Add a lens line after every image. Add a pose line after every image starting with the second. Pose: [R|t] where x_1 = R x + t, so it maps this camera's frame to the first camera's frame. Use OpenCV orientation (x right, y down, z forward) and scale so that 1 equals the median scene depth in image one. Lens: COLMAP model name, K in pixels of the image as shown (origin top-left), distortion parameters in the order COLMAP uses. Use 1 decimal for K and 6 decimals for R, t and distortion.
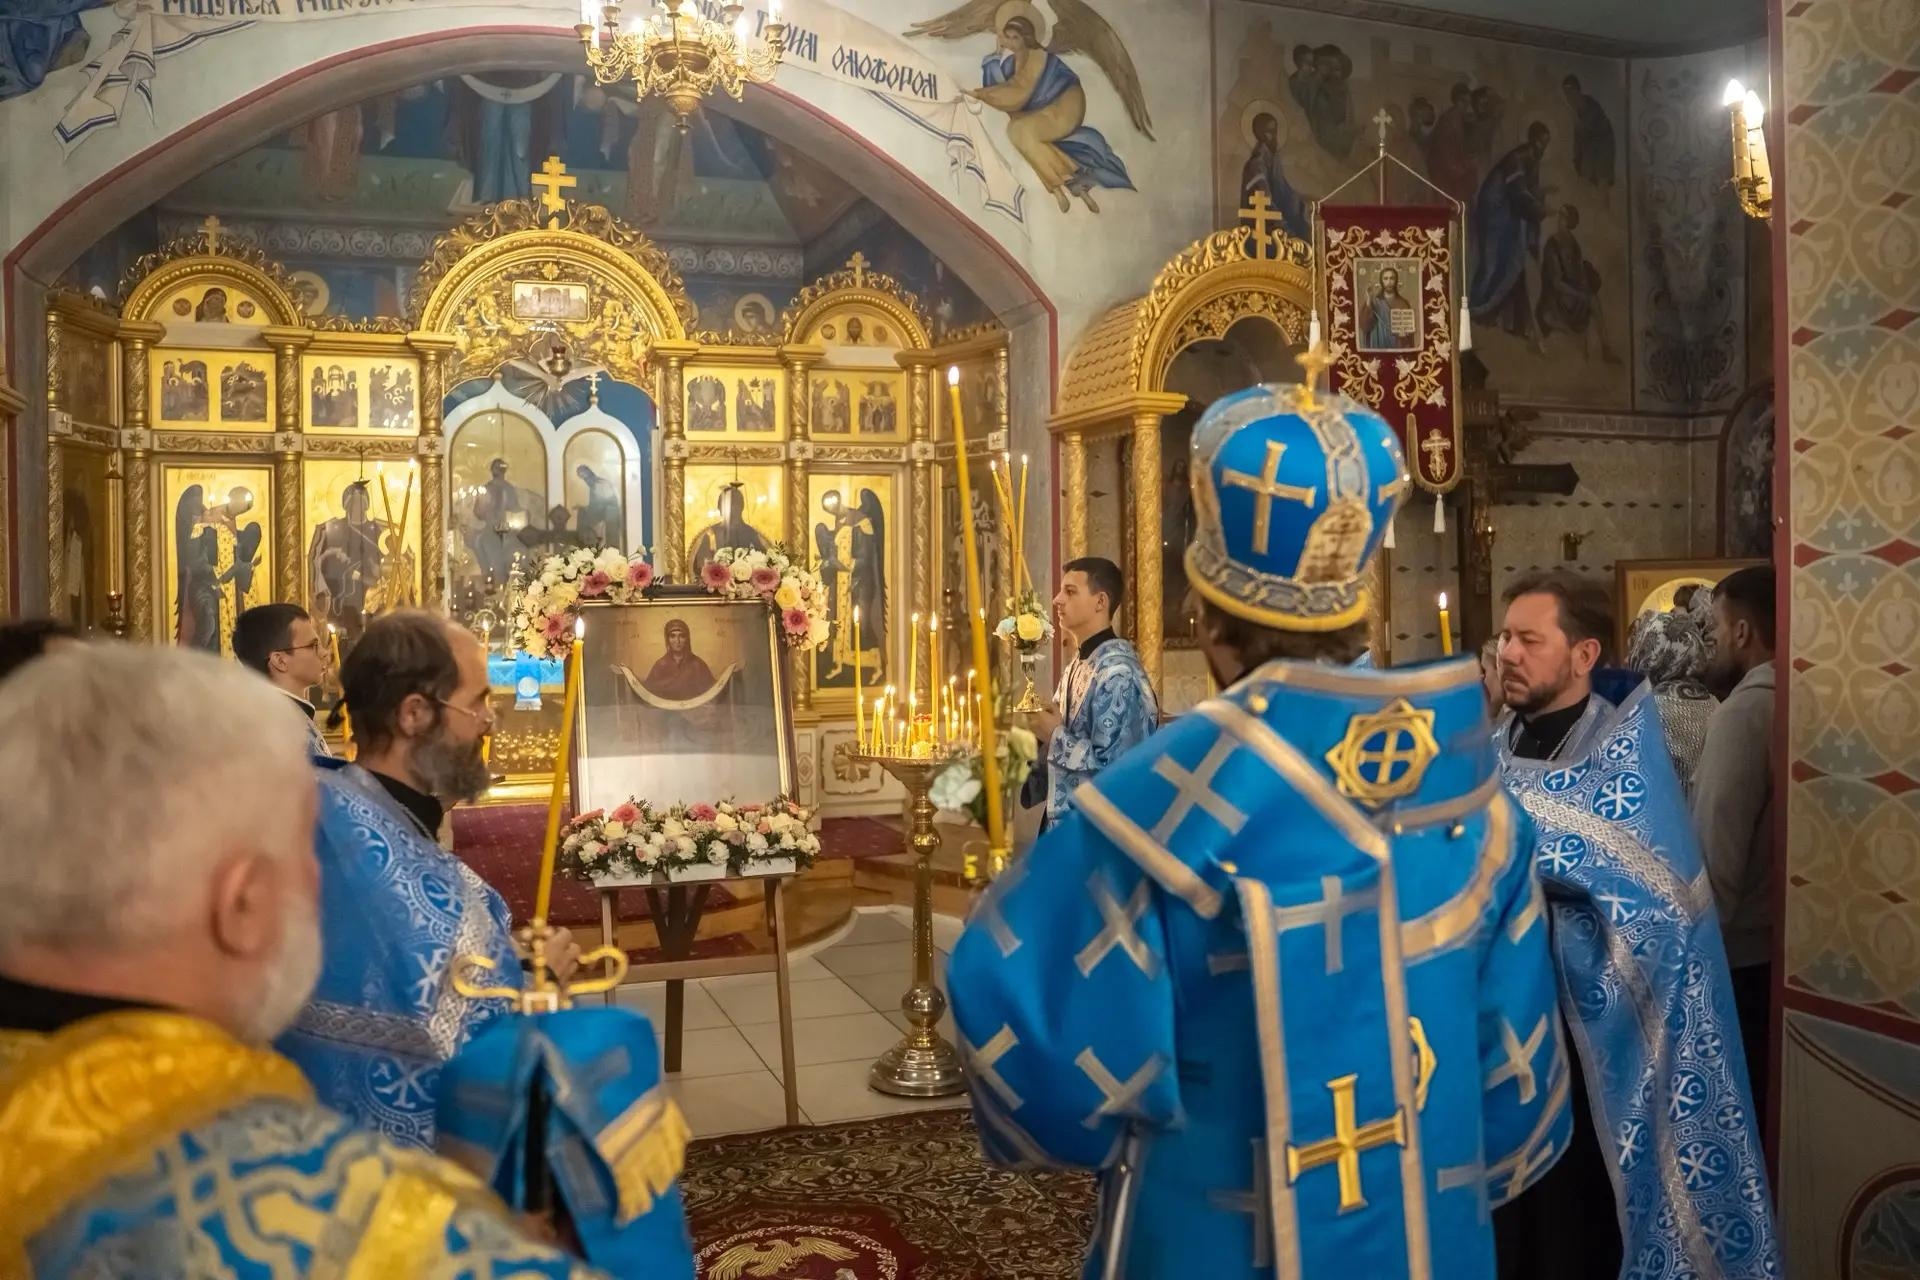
lens RADIAL K [[1572.4, 0, 967.3], [0, 1572.4, 627.6], [0, 0, 1]] dist [-0.092357, 0.066996]
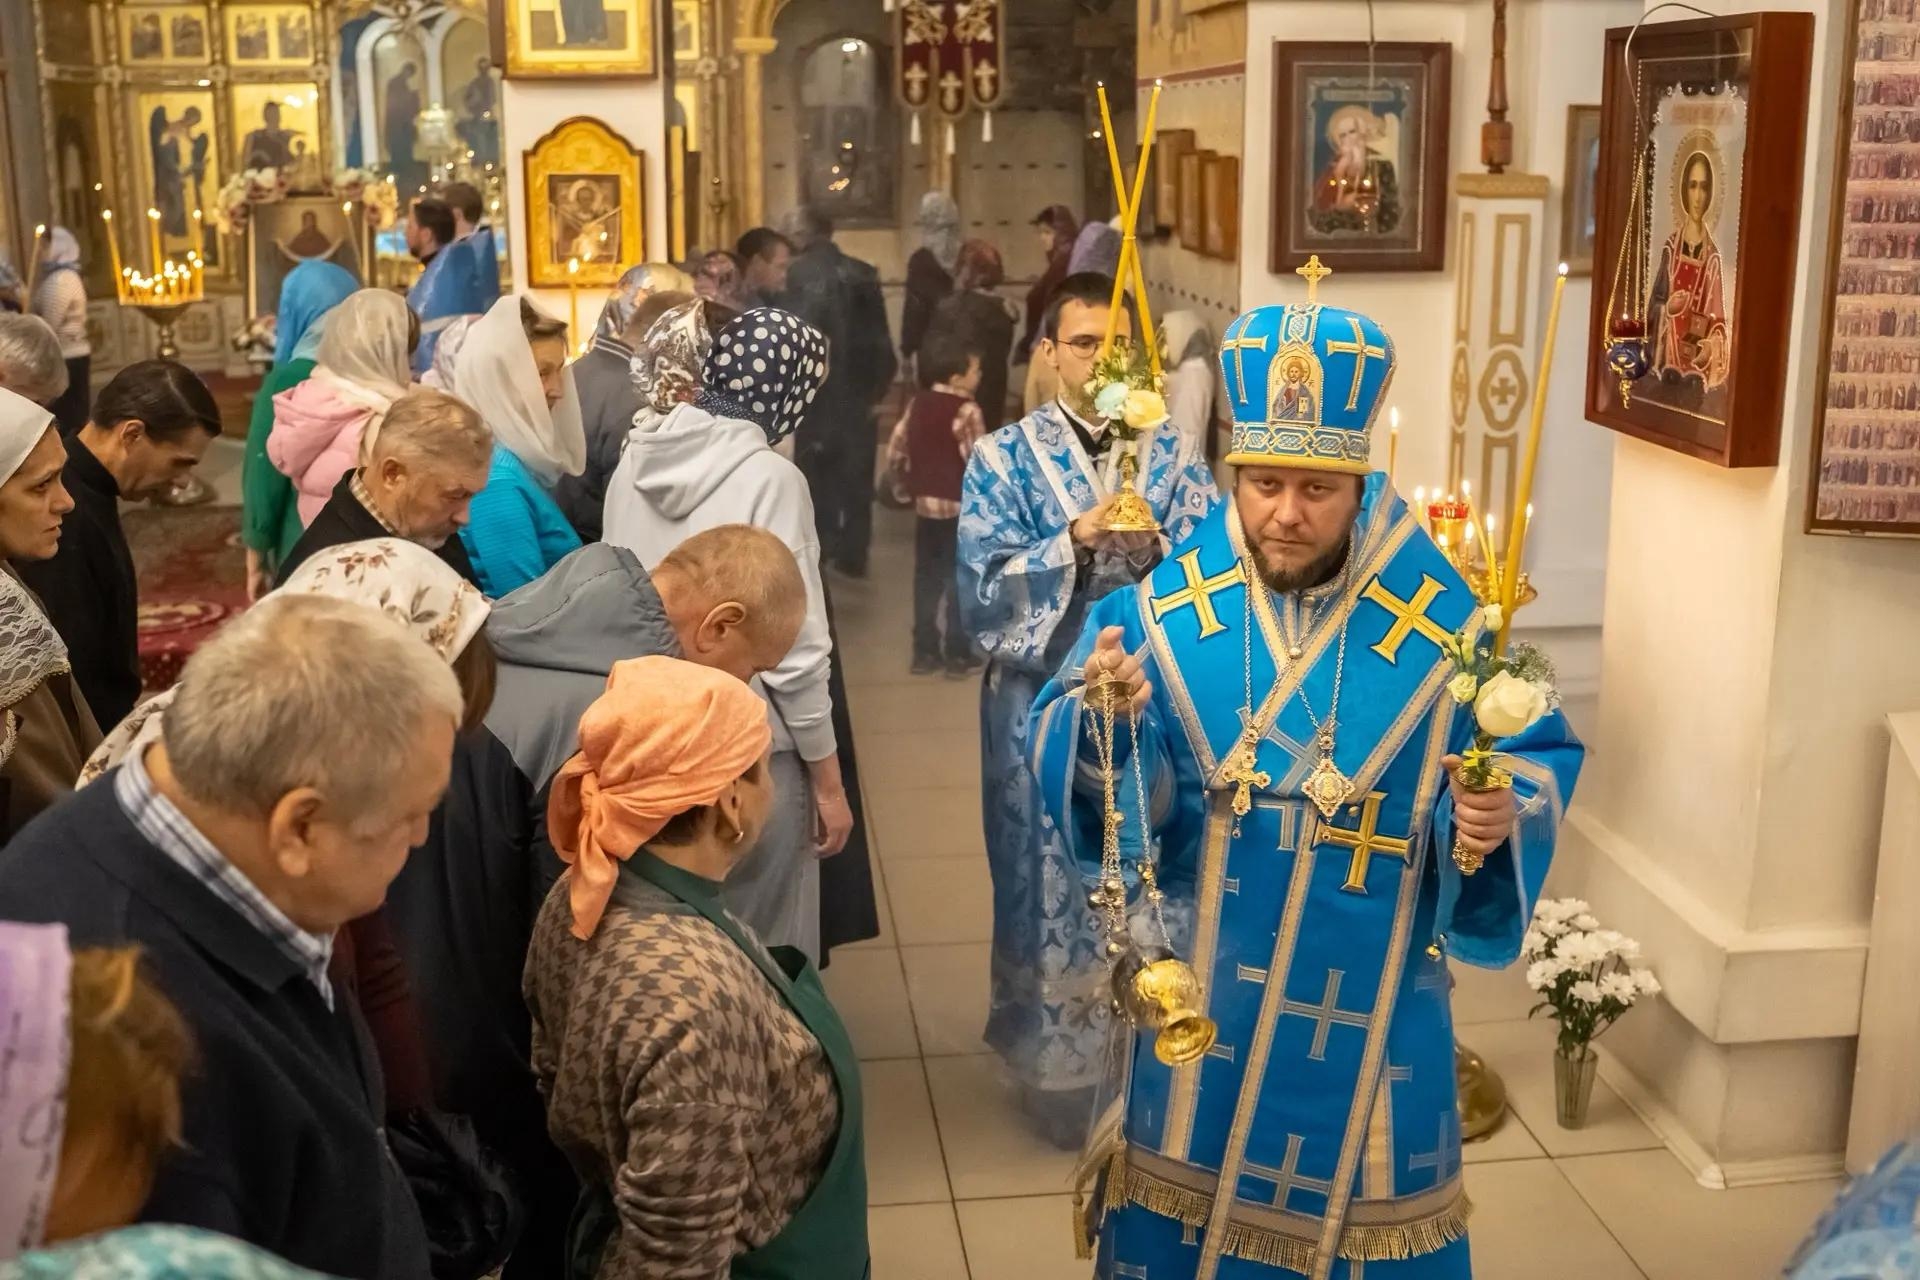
lens RADIAL K [[1861.5, 0, 1033.2], [0, 1861.5, 637.2], [0, 0, 1]] dist [-0.073133, 0.000000]
pose [[0.982826, 0.053910, -0.176484, 0.577197], [-0.012067, 0.973104, 0.230048, -0.012449], [0.184139, -0.223968, 0.957043, -0.522796]]
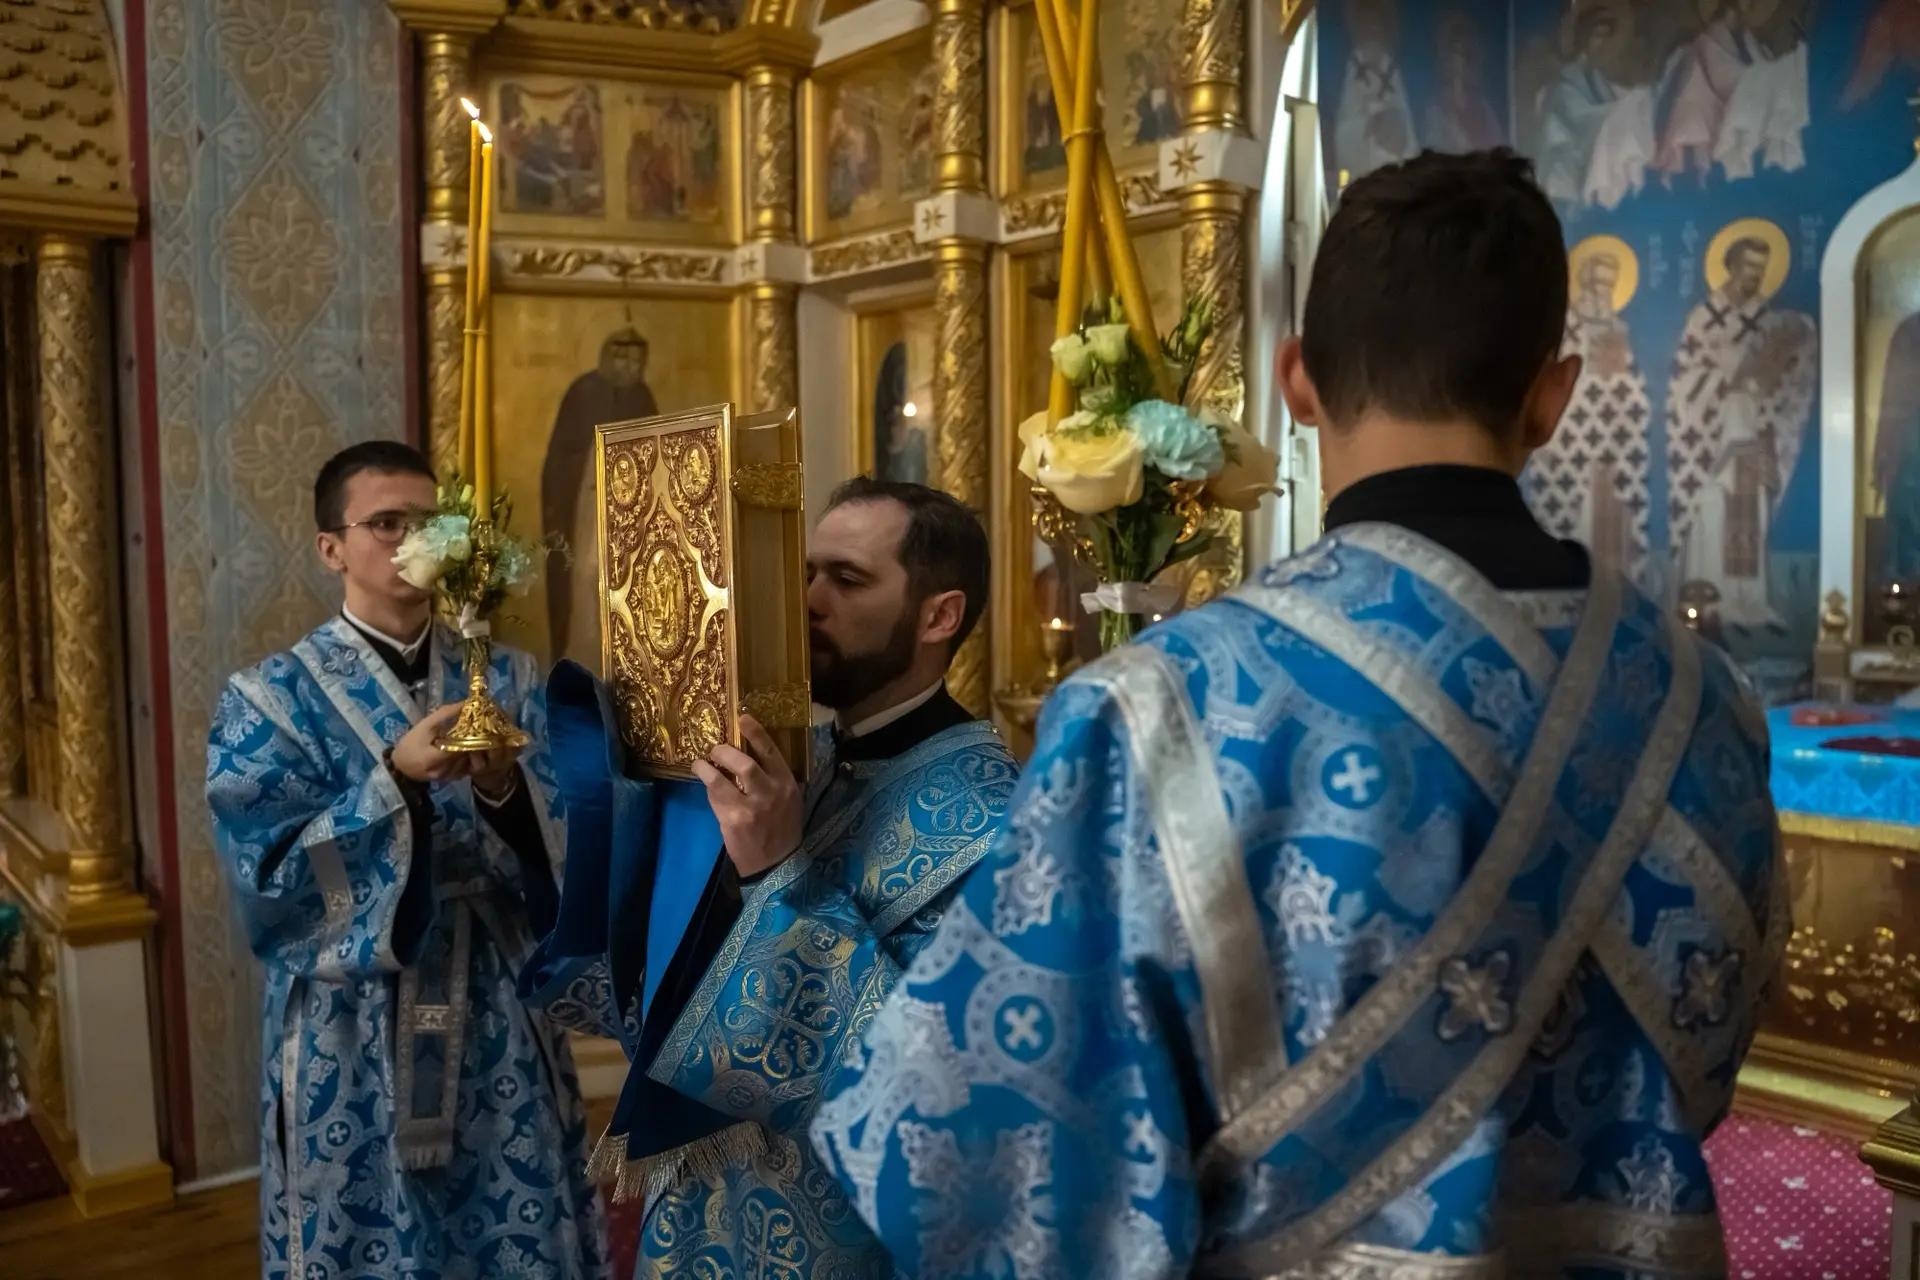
lens RADIAL K [[1572.4, 0, 942.8], [0, 1572.4, 641.7], [0, 0, 1]] dist [-0.092357, 0.066996]
pose [[0.315555, 0.065010, -0.946678, -0.023144], [-0.018844, 0.997883, 0.062245, -0.029733], [0.948720, -0.001803, 0.316112, 0.841542]]
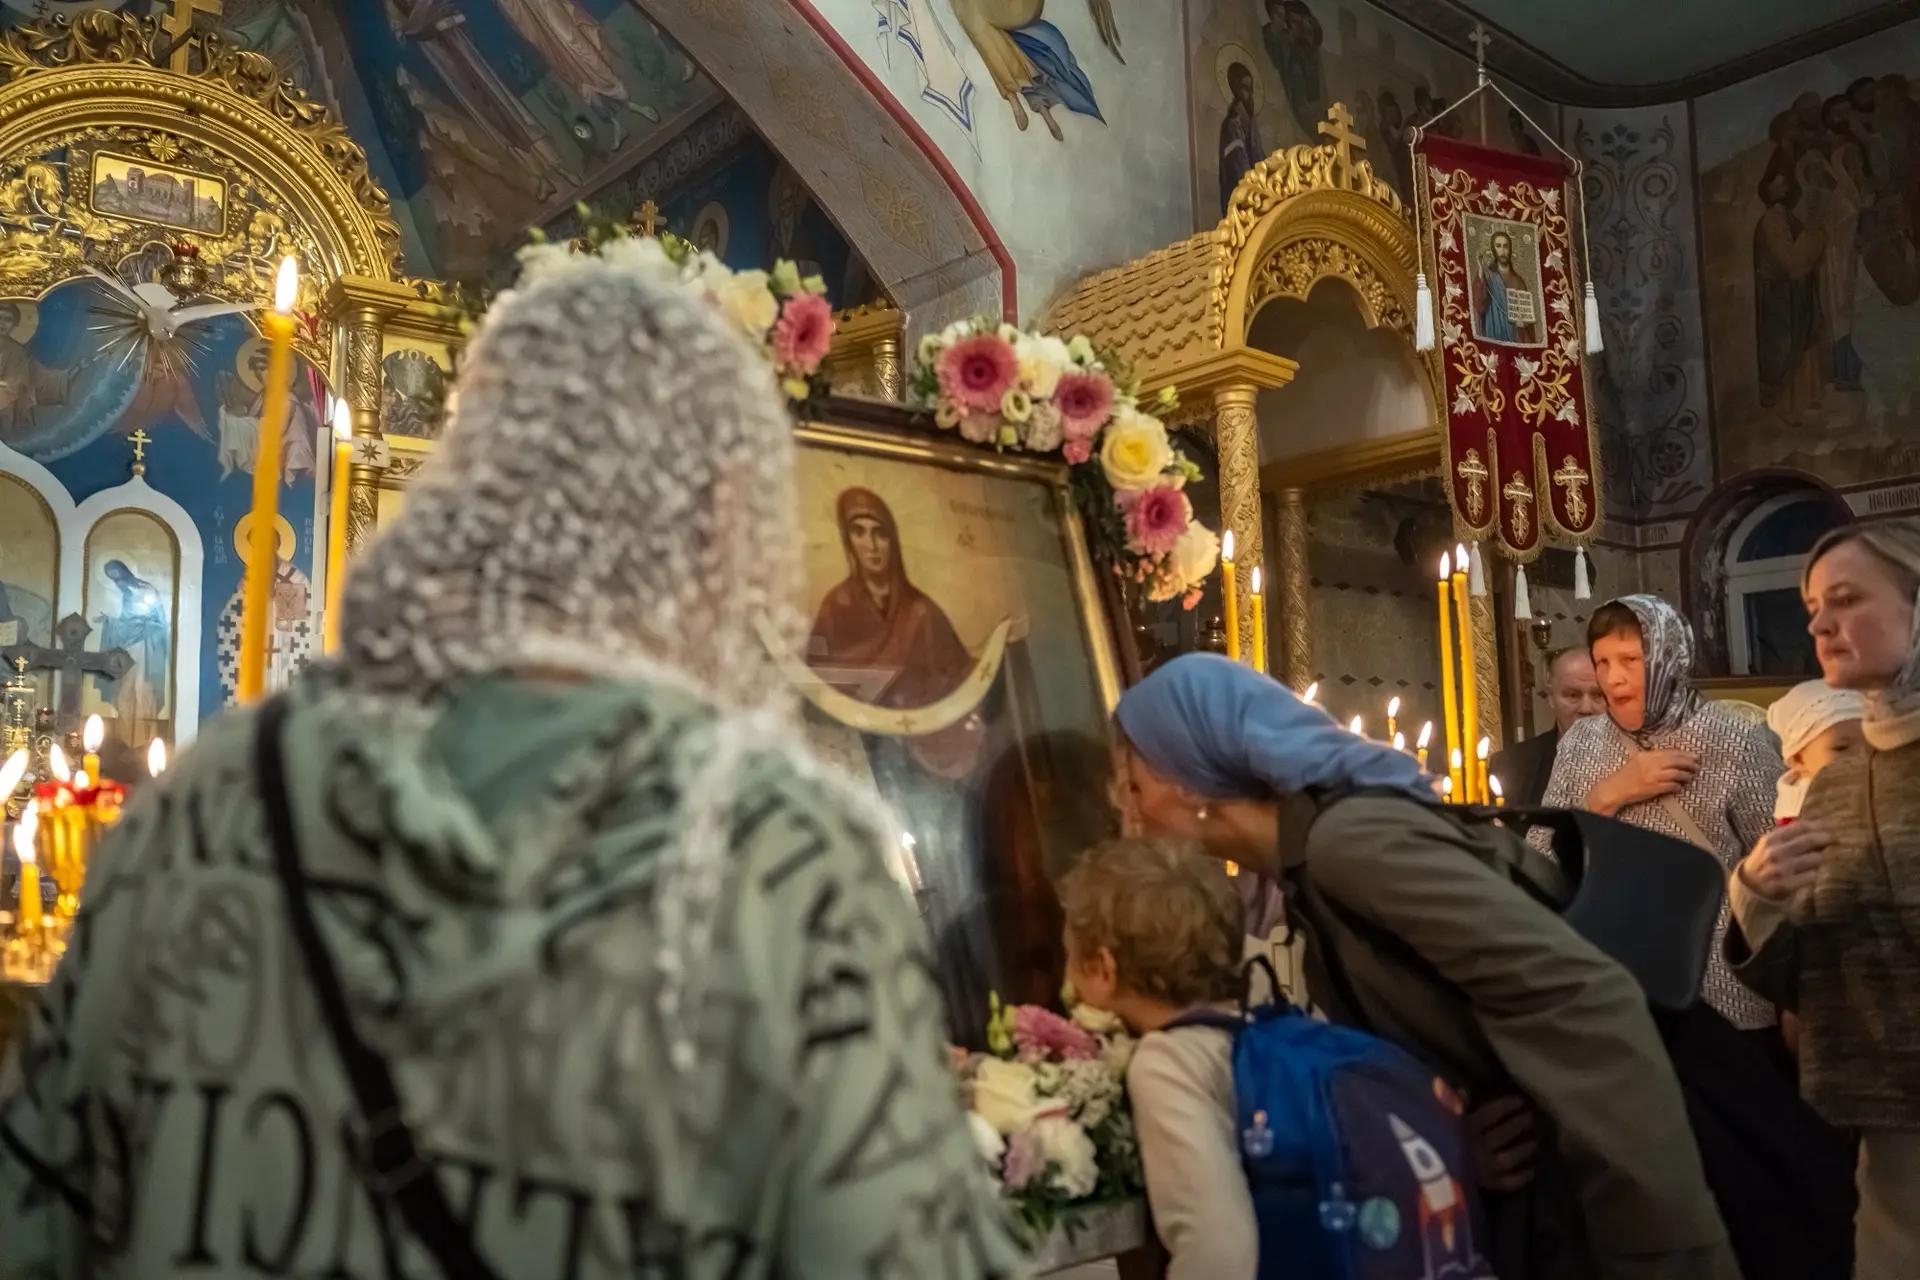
lens RADIAL K [[1572.4, 0, 967.1], [0, 1572.4, 650.5], [0, 0, 1]] dist [-0.092357, 0.066996]
pose [[0.948108, 0.034444, 0.316077, -0.162683], [0.008106, 0.991173, -0.132327, 0.046793], [-0.317844, 0.128023, 0.939460, 0.391617]]
